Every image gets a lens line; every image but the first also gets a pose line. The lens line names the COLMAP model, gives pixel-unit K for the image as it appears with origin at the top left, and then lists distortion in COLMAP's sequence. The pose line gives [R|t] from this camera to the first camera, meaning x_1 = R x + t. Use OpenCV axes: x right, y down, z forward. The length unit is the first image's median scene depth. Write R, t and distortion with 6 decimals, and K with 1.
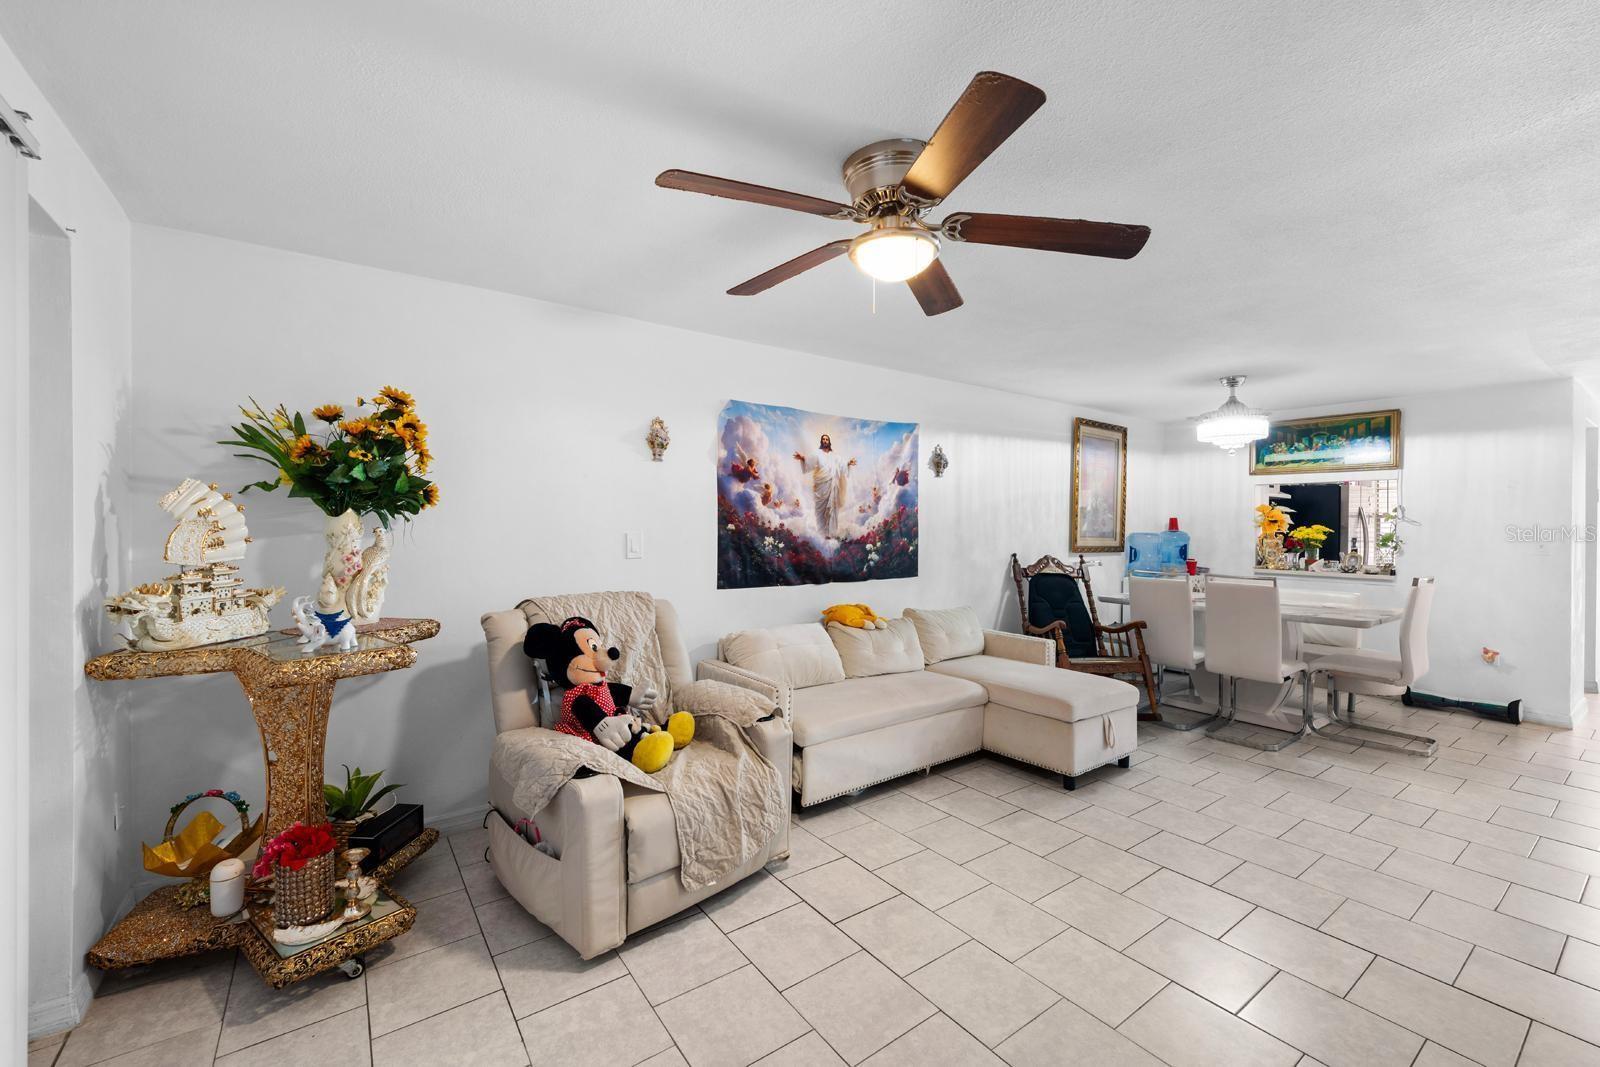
lens RADIAL K [[648.5, 0, 791.3], [0, 648.5, 530.6], [0, 0, 1]] dist [-0.001218, -0.000576]
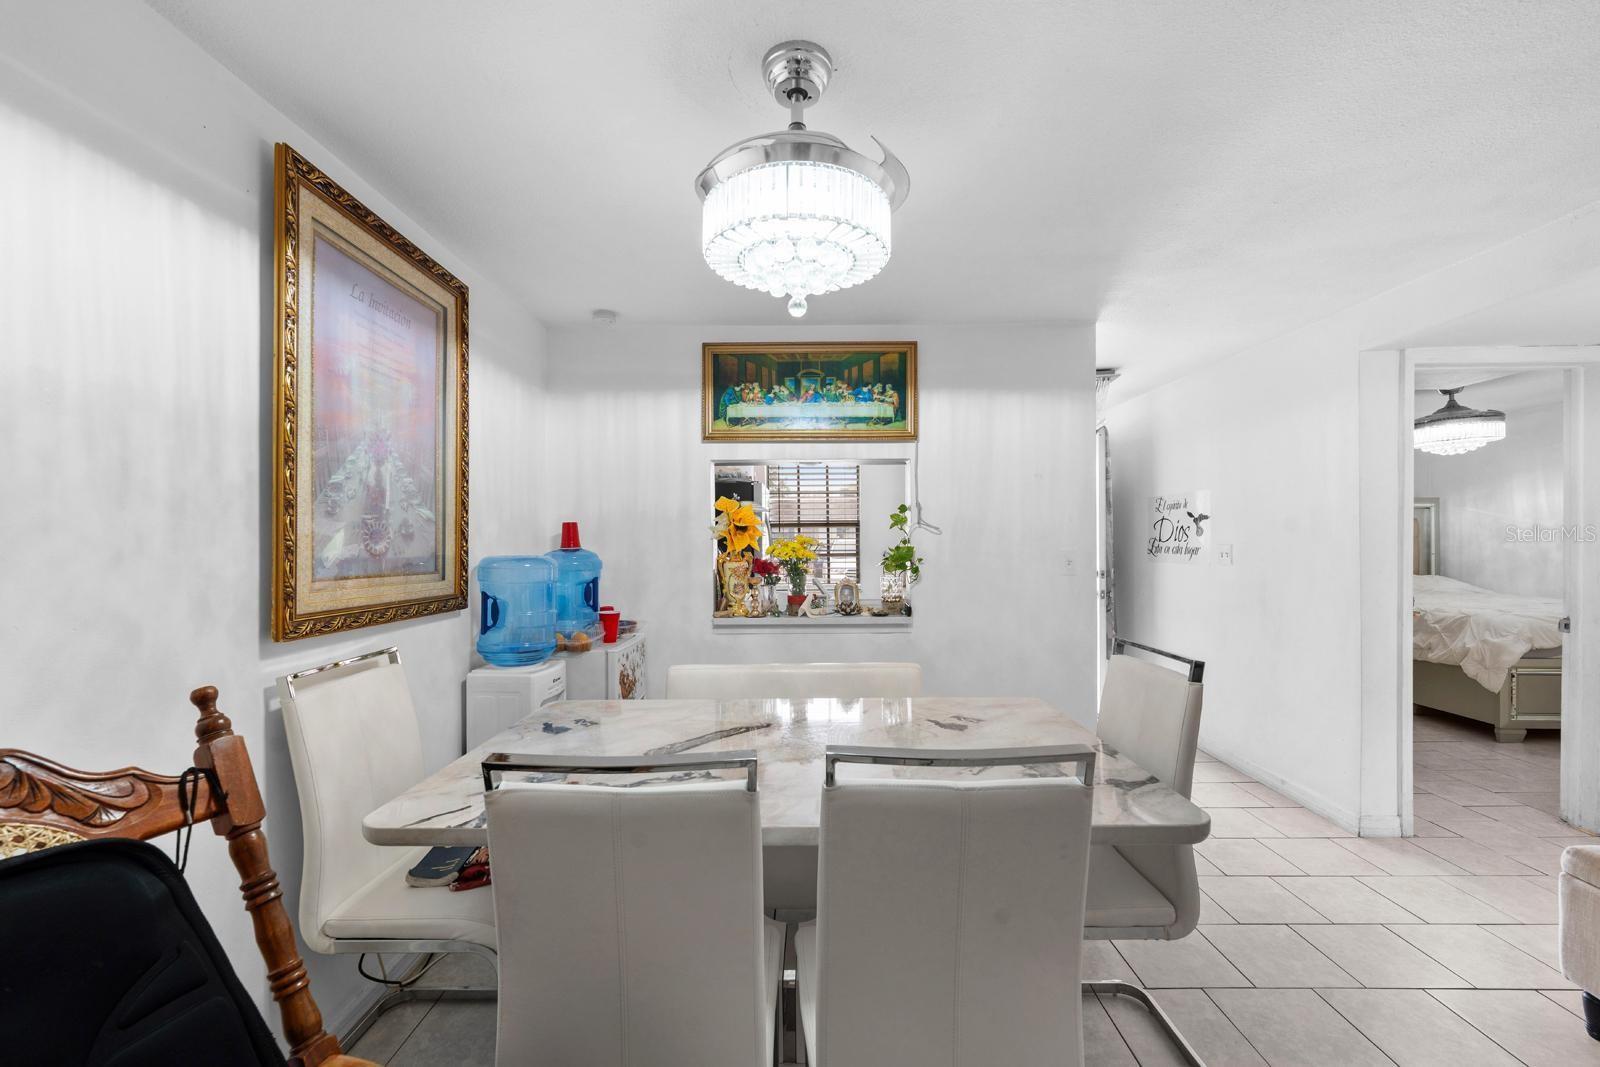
lens RADIAL K [[648.5, 0, 799.7], [0, 648.5, 542.1], [0, 0, 1]] dist [-0.001218, -0.000576]
pose [[0.589625, -0.014650, 0.807544, 0.452026], [0.019322, 0.999805, 0.004030, -0.005740], [-0.807446, 0.013228, 0.589793, 0.867045]]
